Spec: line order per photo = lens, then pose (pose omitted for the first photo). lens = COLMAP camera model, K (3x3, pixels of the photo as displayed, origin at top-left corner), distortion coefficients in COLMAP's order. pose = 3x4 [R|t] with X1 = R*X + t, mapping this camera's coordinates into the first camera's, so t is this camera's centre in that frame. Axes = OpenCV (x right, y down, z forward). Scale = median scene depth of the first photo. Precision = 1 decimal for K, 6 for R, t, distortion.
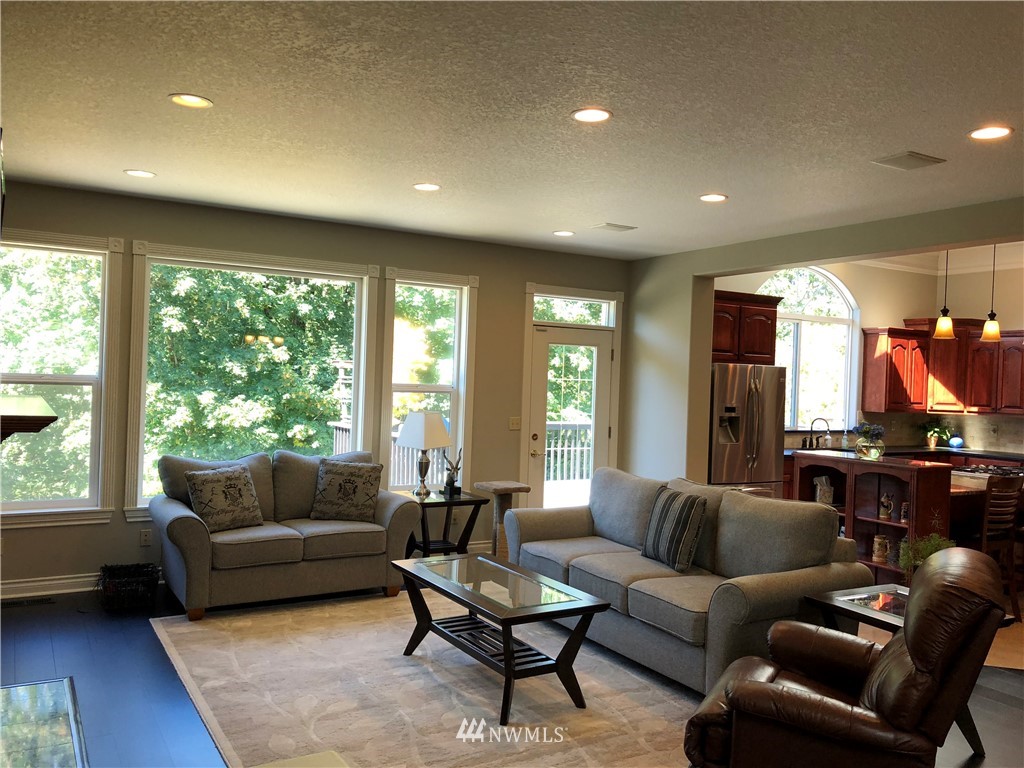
lens RADIAL K [[844.9, 0, 512.0], [0, 844.9, 384.0], [0, 0, 1]] dist [0.006281, 0.002796]
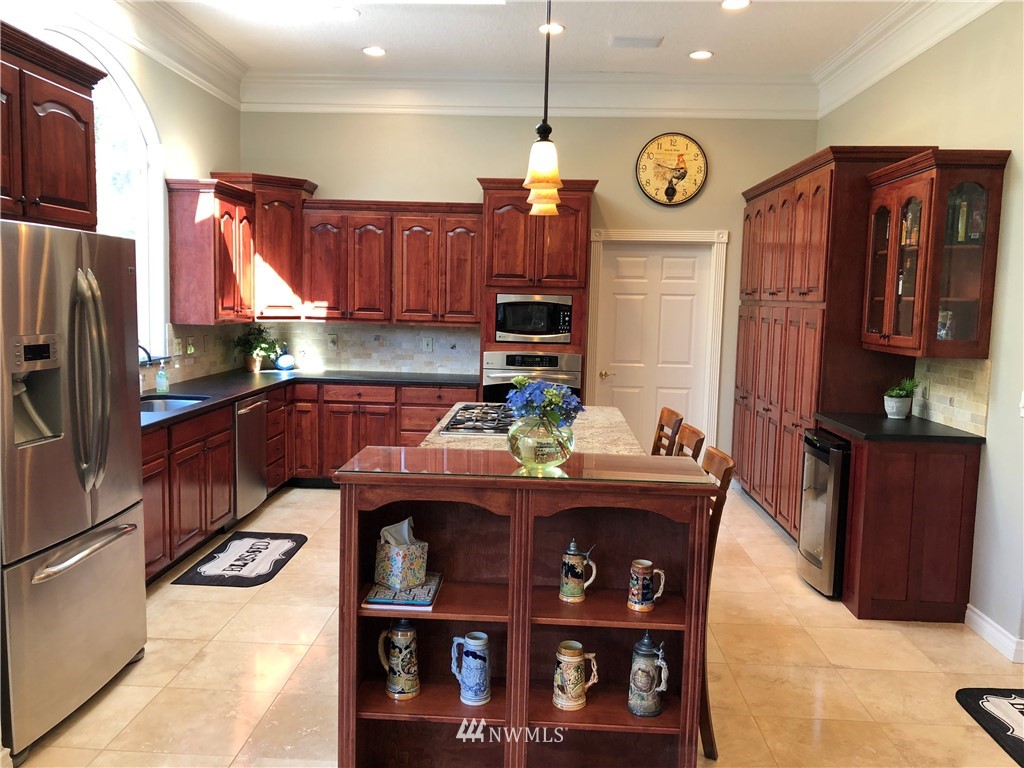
lens RADIAL K [[844.9, 0, 512.0], [0, 844.9, 384.0], [0, 0, 1]] dist [0.006281, 0.002796]
pose [[0.543810, -0.108045, 0.832224, 0.050474], [0.000415, 0.991712, 0.128479, -0.001865], [-0.839208, -0.069523, 0.539348, 0.486568]]
